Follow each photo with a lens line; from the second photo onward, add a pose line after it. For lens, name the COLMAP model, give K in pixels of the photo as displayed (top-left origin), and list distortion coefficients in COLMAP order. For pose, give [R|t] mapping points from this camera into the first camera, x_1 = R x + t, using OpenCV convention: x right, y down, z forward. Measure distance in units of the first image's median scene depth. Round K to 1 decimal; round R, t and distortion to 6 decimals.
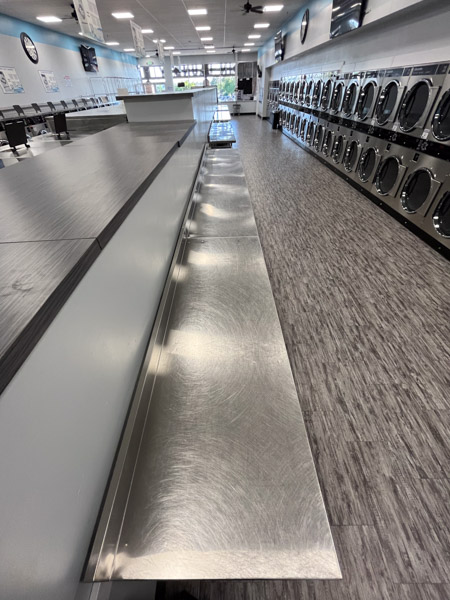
lens RADIAL K [[246.7, 0, 223.3], [0, 246.7, 304.0], [0, 0, 1]] dist [-0.004152, 0.000324]
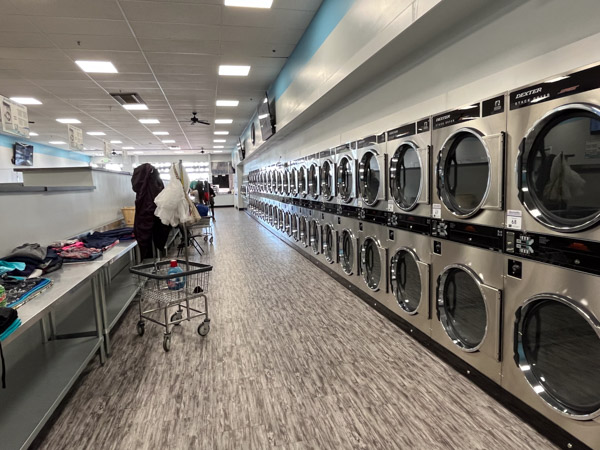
lens RADIAL K [[398.8, 0, 301.9], [0, 398.8, 226.2], [0, 0, 1]] dist [-0.001110, -0.002656]
pose [[0.977659, -0.022533, 0.208985, 0.462828], [0.140669, 0.808913, -0.570851, 0.584306], [-0.156188, 0.587496, 0.794011, -0.476390]]
